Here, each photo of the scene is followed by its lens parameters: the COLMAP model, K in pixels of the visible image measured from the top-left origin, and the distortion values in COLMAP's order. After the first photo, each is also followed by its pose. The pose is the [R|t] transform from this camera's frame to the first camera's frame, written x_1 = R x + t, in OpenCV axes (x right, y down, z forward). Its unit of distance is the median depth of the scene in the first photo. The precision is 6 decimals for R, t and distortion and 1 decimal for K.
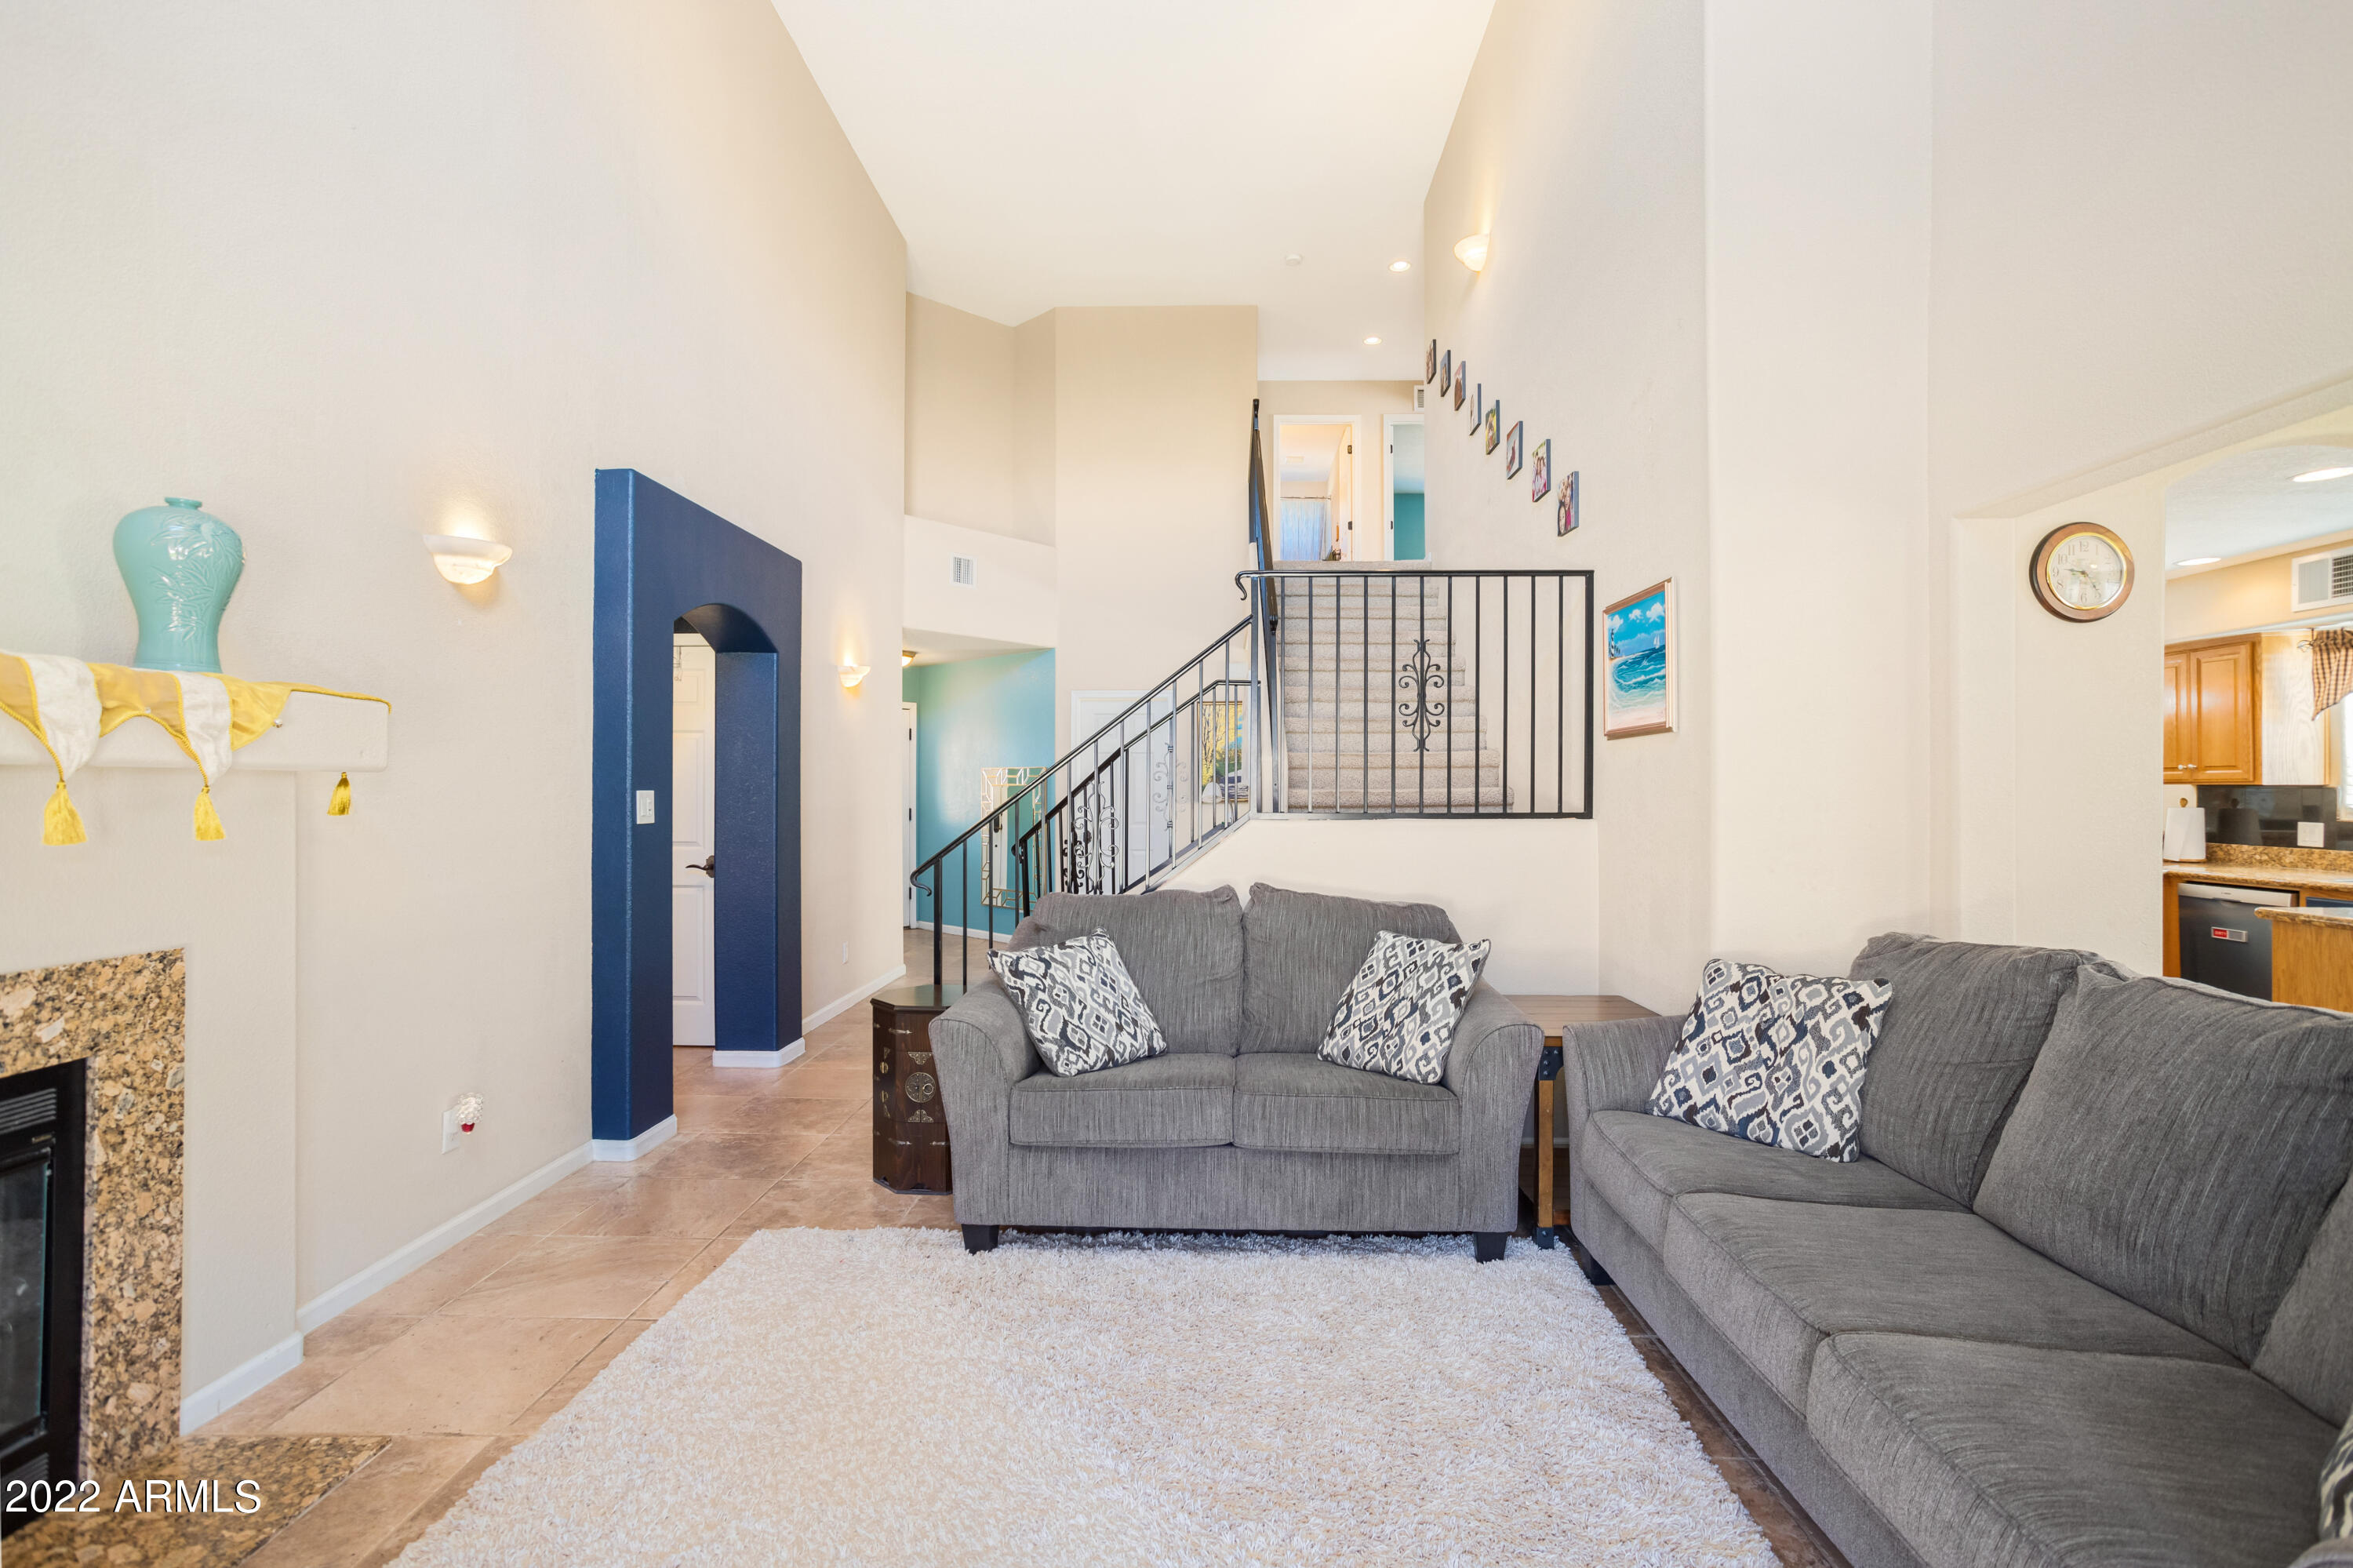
lens RADIAL K [[1146.6, 0, 1181.9], [0, 1146.6, 774.0], [0, 0, 1]] dist [-0.059682, 0.048512]
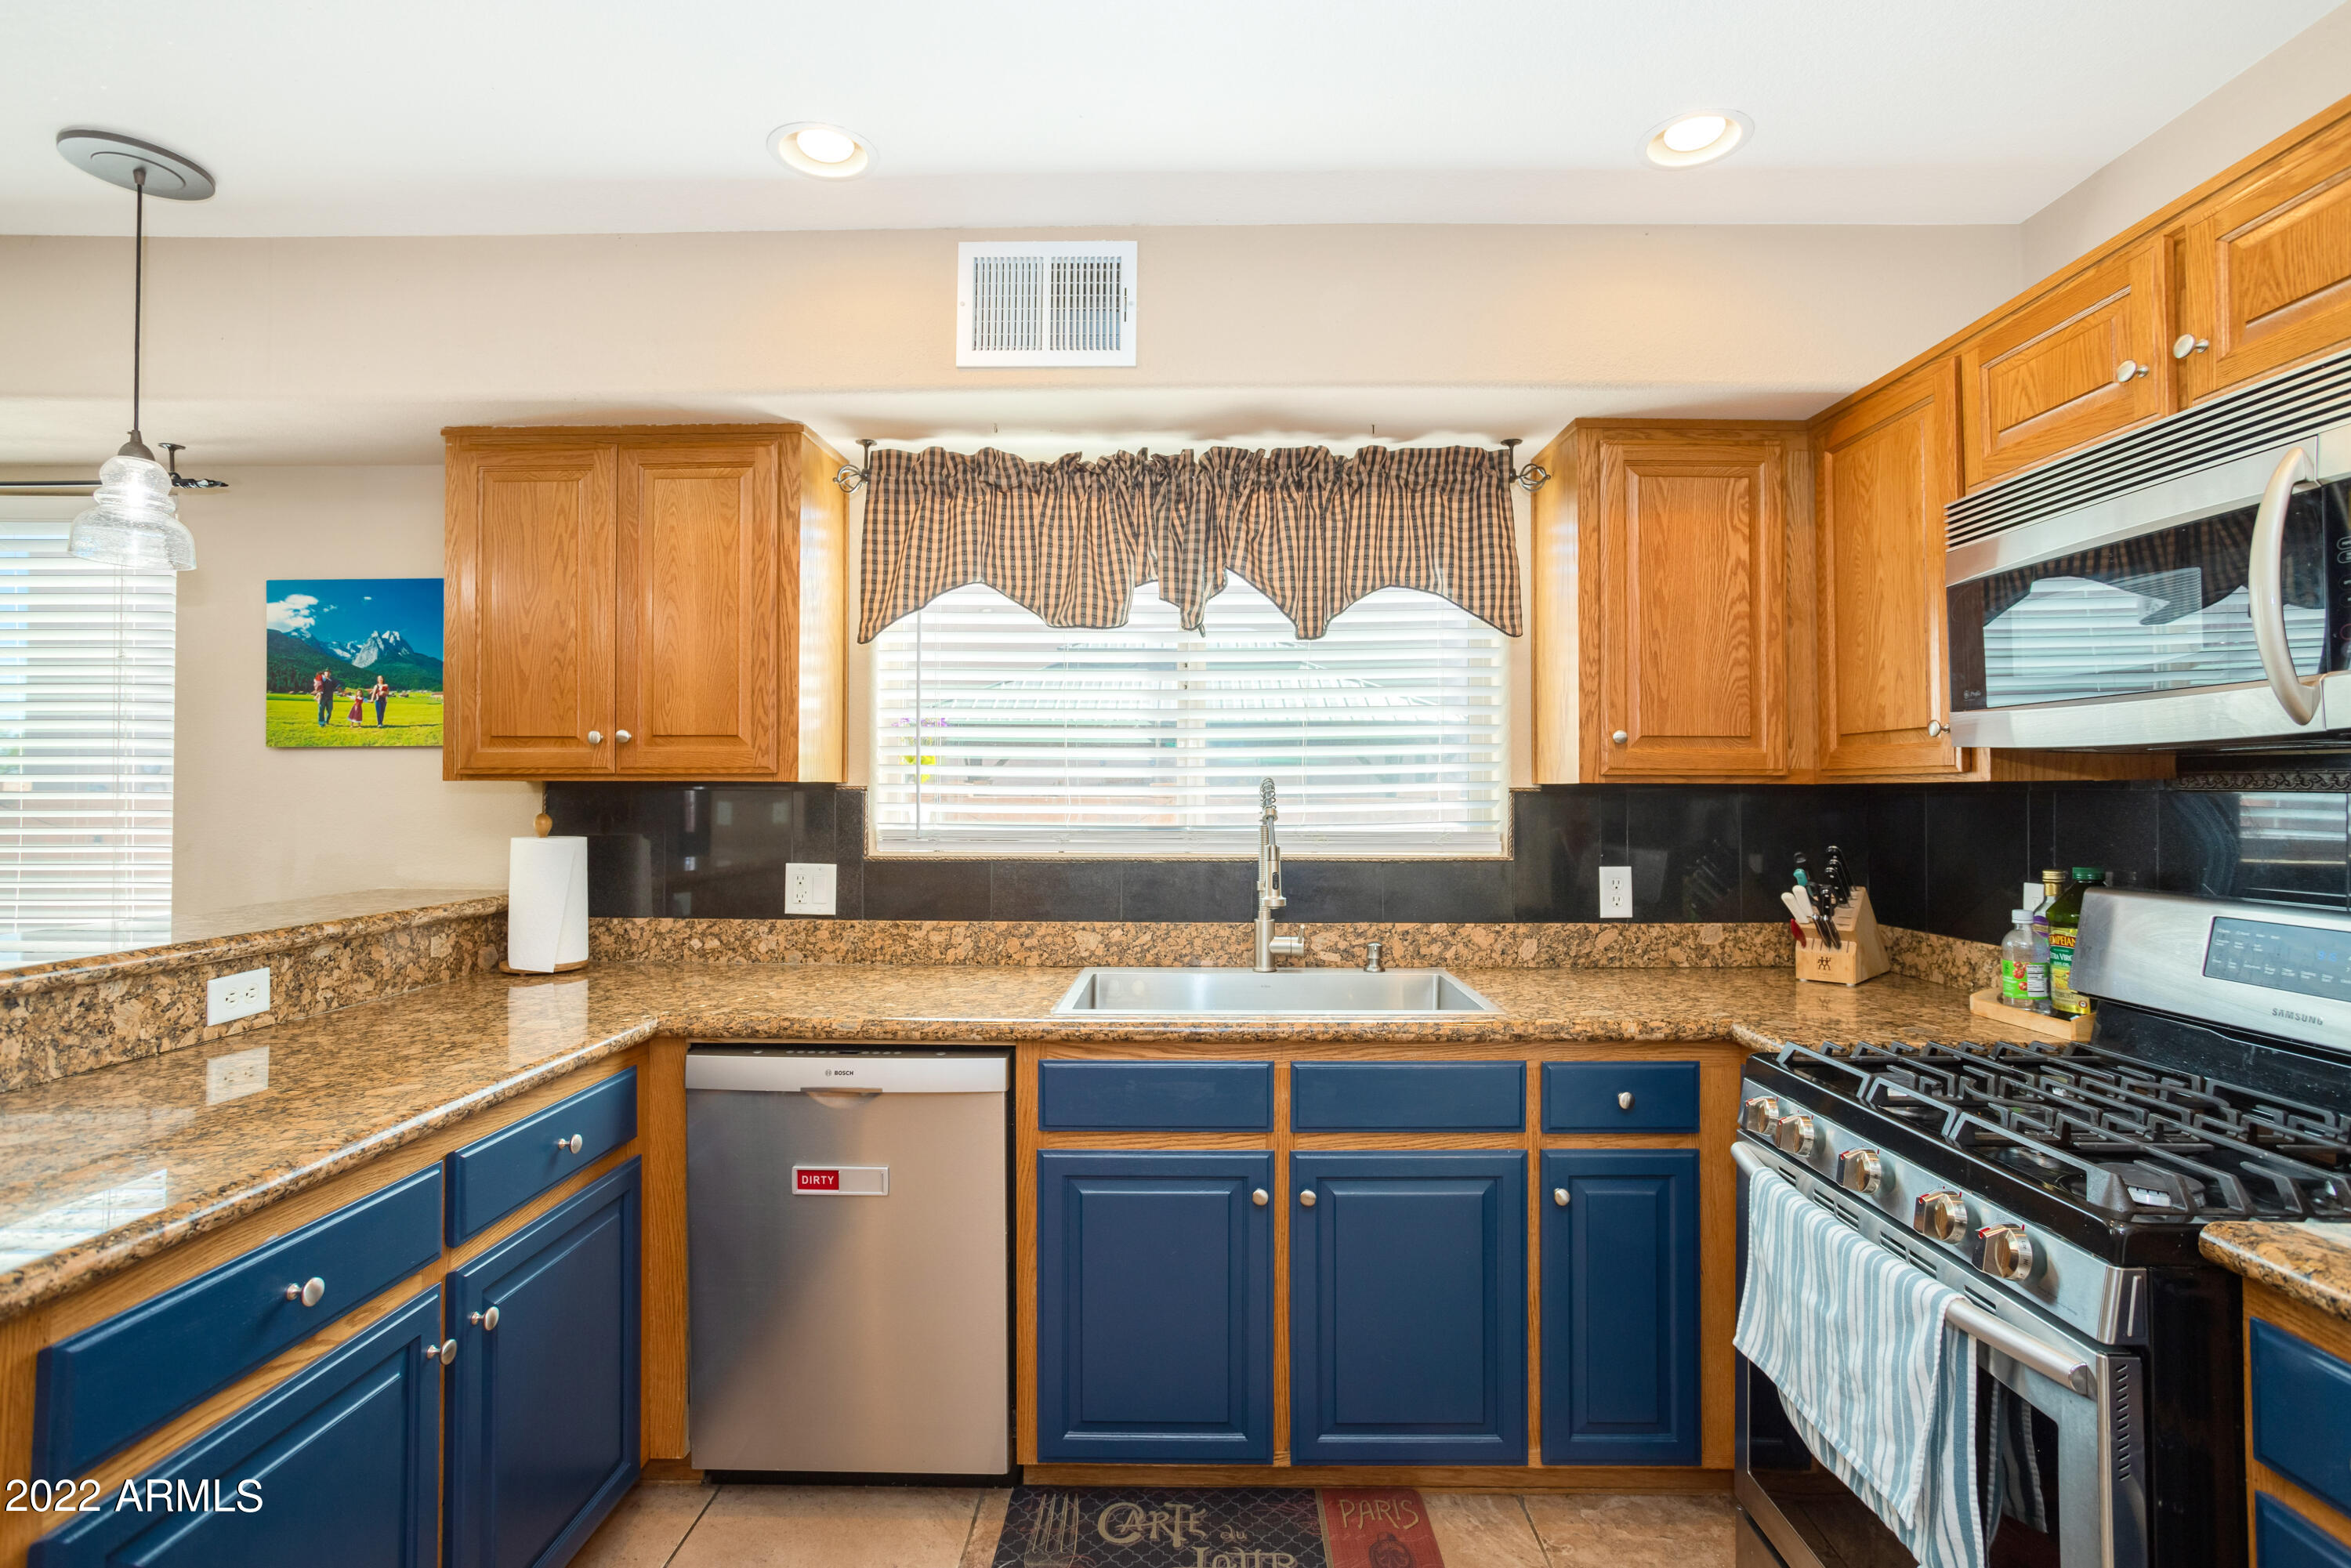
lens RADIAL K [[1145.5, 0, 1180.9], [0, 1145.5, 774.0], [0, 0, 1]] dist [-0.059682, 0.048512]
pose [[-0.019664, 0.015310, 0.999689, 0.527382], [-0.009653, 0.999833, -0.015502, 0.011907], [-0.999760, -0.009955, -0.019513, 0.865015]]
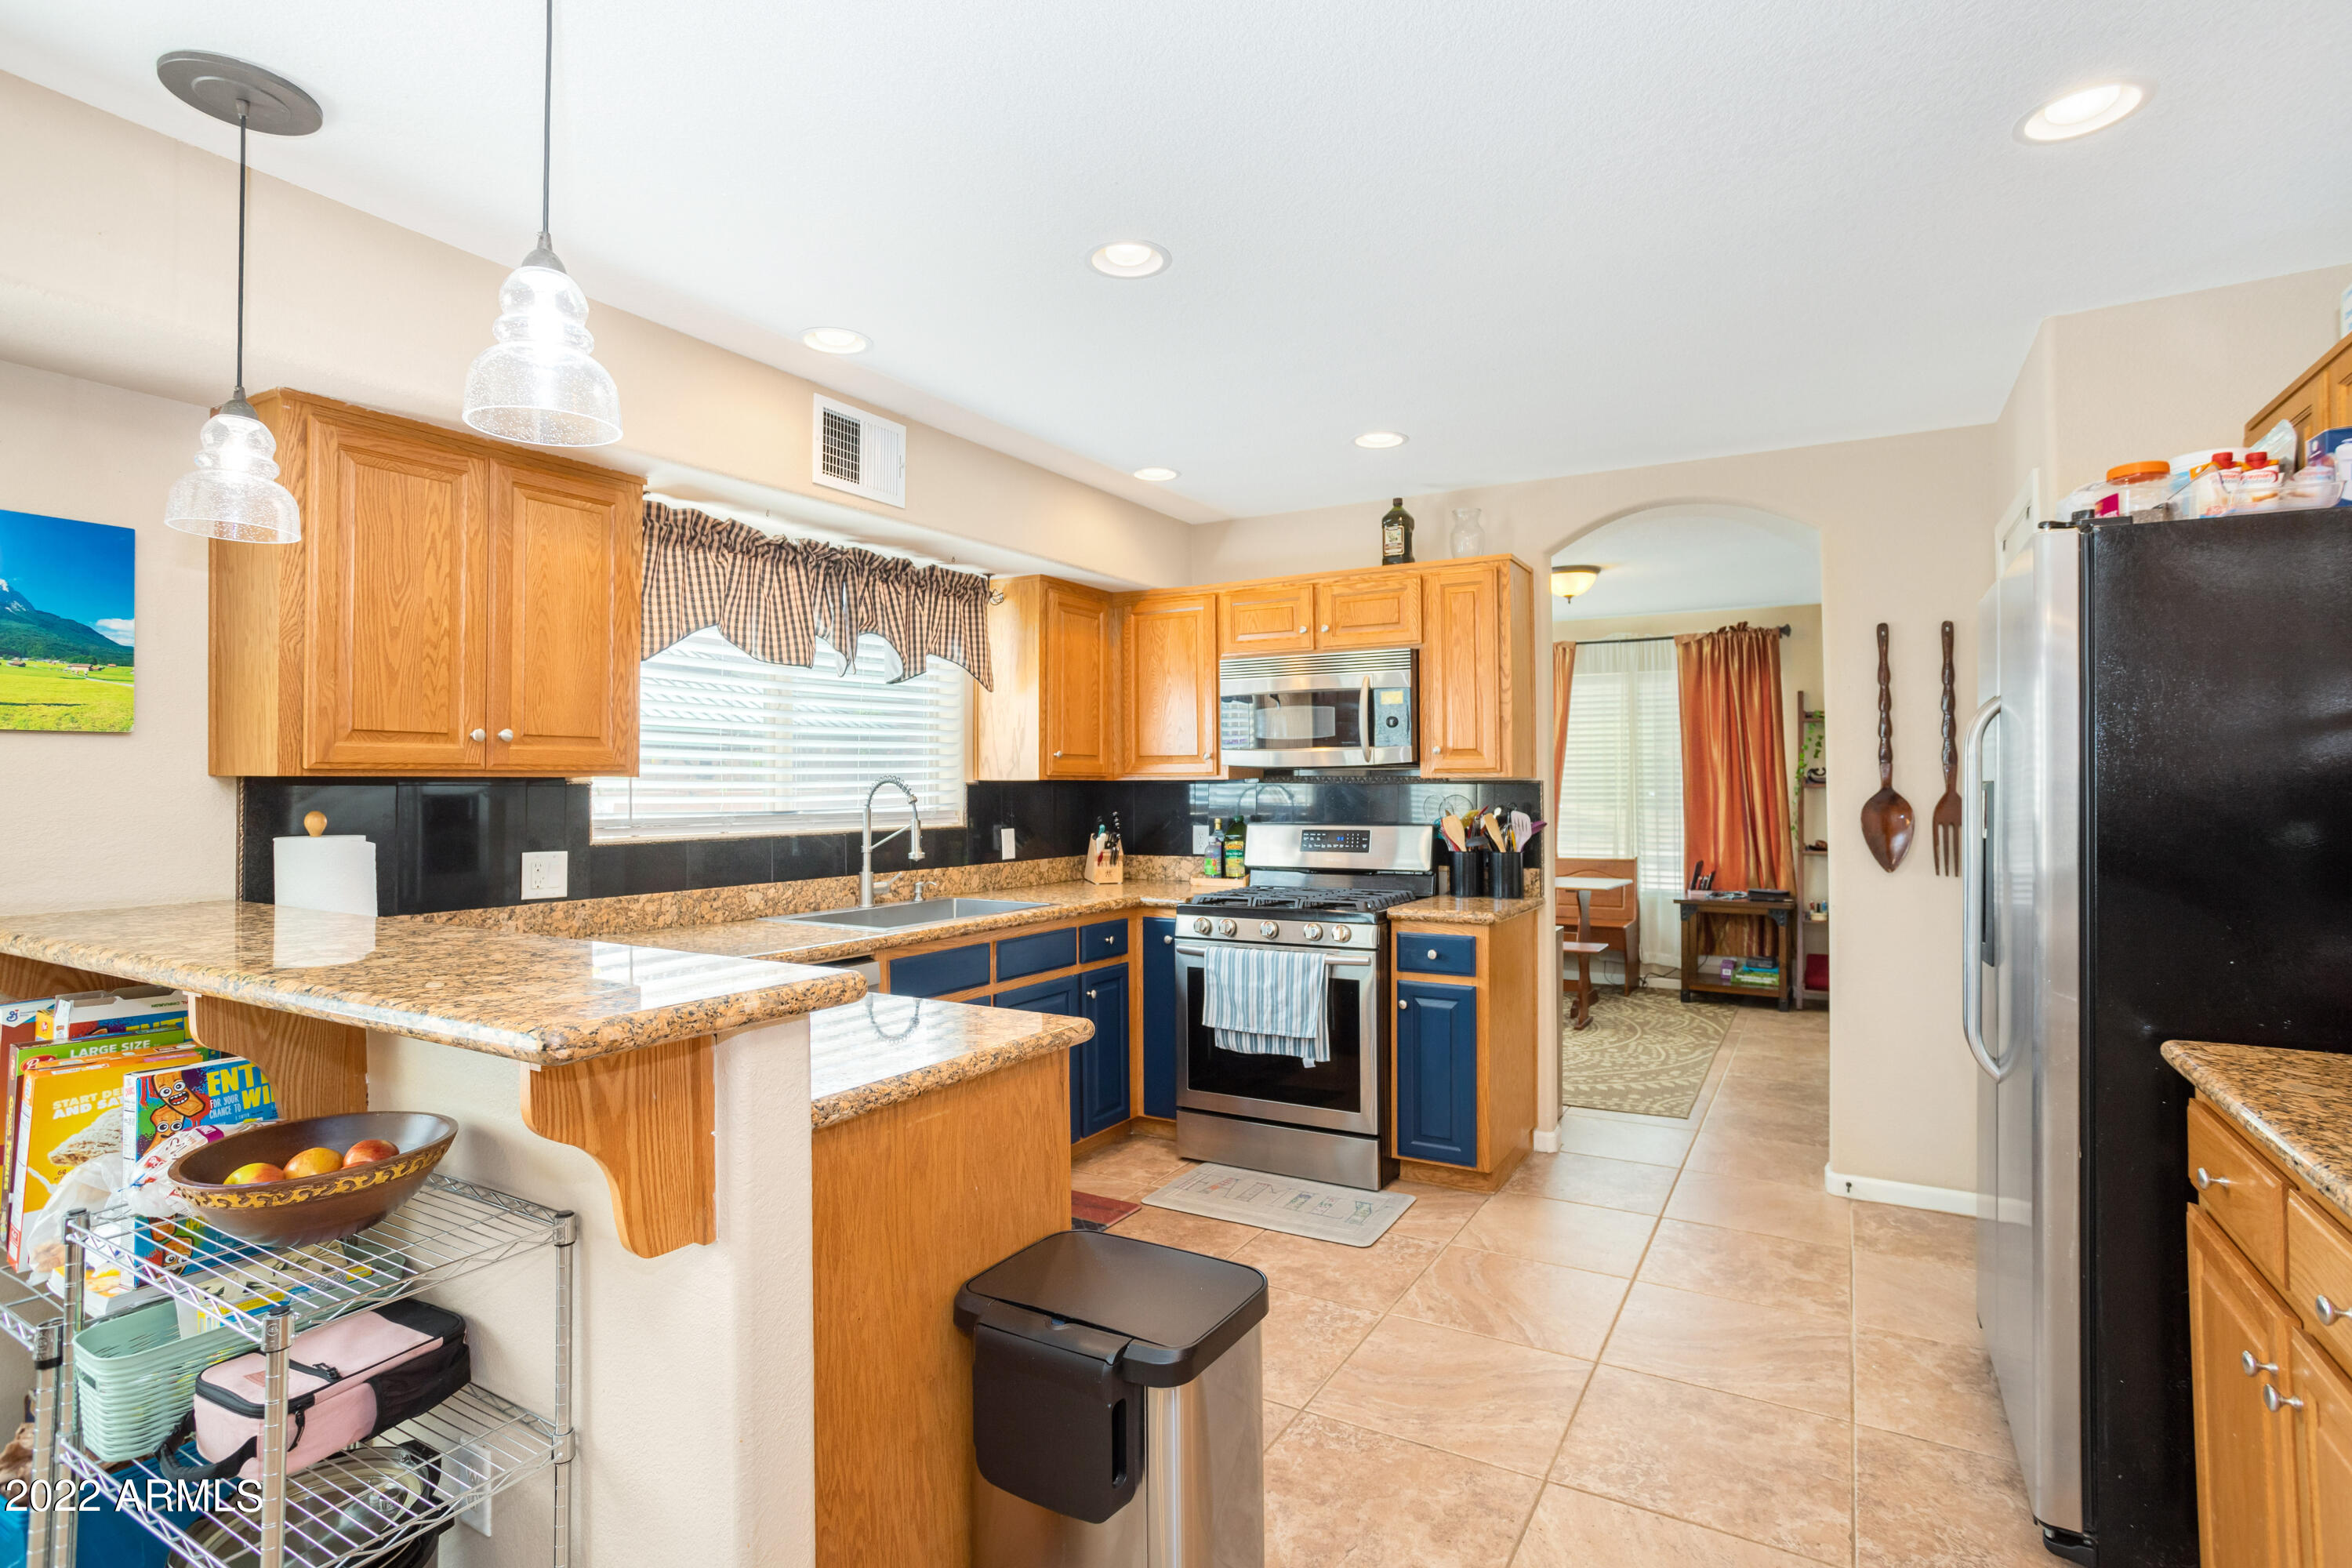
lens RADIAL K [[1146.1, 0, 1181.4], [0, 1146.1, 774.0], [0, 0, 1]] dist [-0.059682, 0.048512]
pose [[-0.878167, 0.004491, 0.478332, 0.501618], [-0.003459, 0.999870, -0.015738, 0.014833], [-0.478341, -0.015475, -0.878038, 1.323777]]
